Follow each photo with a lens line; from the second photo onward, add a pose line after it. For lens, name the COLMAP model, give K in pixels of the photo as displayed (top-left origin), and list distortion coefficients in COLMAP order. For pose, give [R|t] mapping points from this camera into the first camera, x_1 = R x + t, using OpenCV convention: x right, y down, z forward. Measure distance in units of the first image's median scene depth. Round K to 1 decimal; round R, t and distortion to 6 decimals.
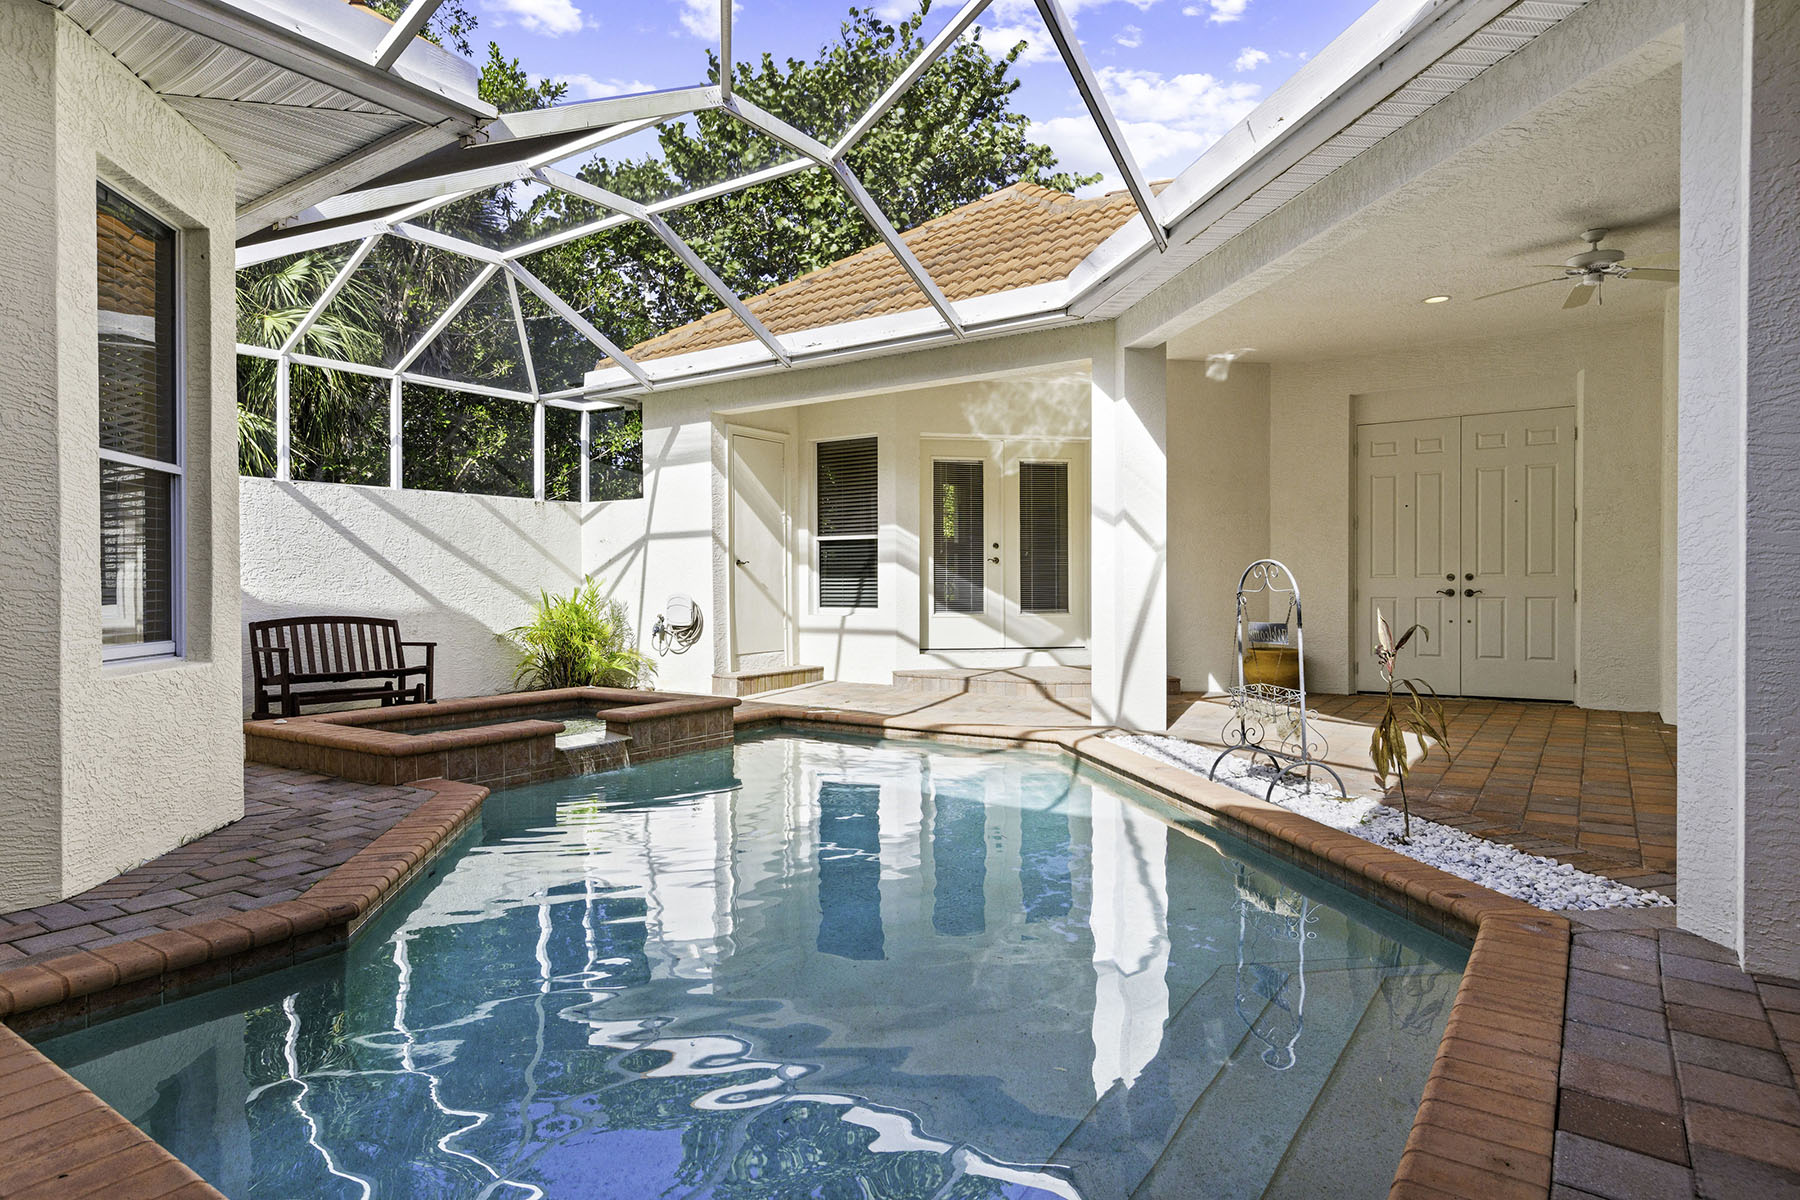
lens RADIAL K [[1007.5, 0, 905.1], [0, 1007.5, 591.1], [0, 0, 1]] dist [0.009251, 0.001947]
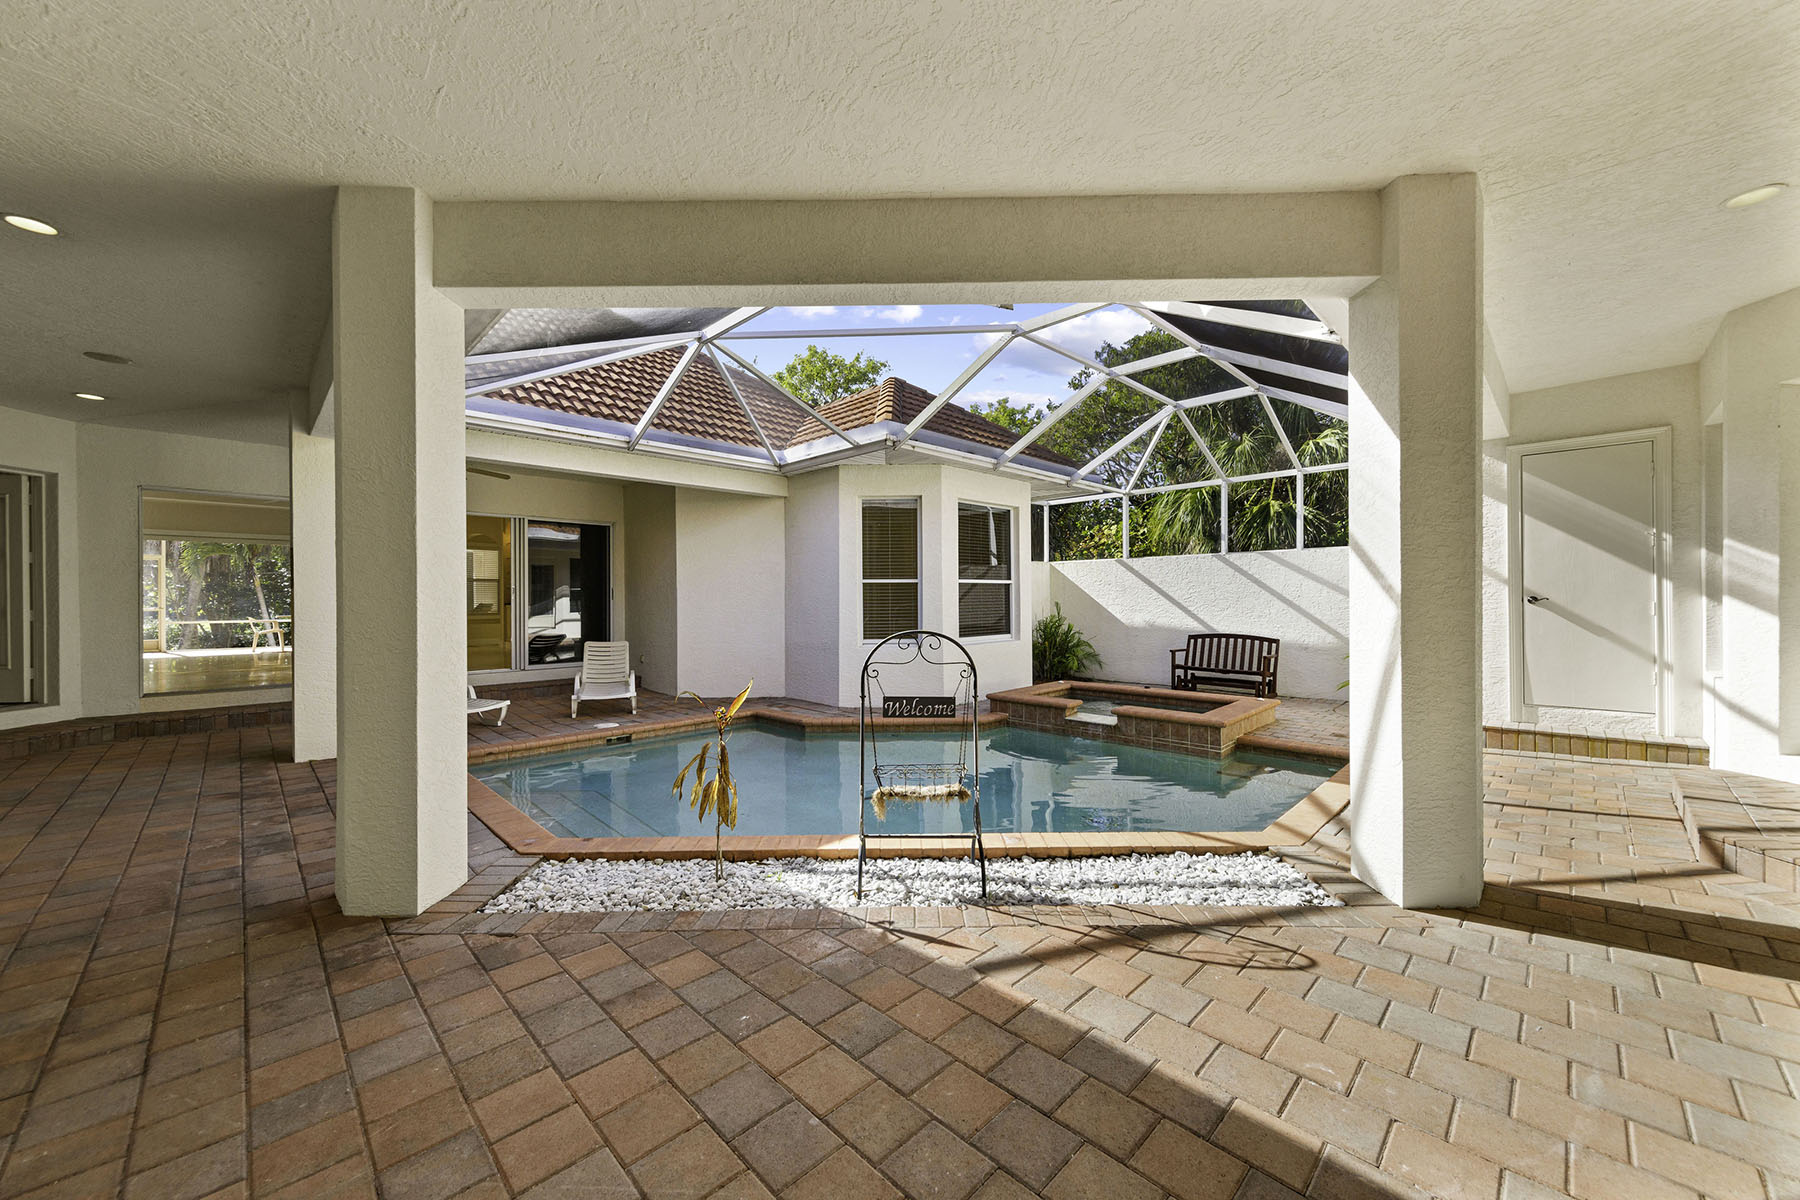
lens RADIAL K [[666.9, 0, 903.1], [0, 666.9, 587.4], [0, 0, 1]] dist [0.000604, -0.000024]
pose [[-0.190786, -0.017162, -0.981482, 0.552322], [-0.002255, 0.999852, -0.017045, -0.028971], [0.981629, -0.001039, -0.190796, 0.625758]]
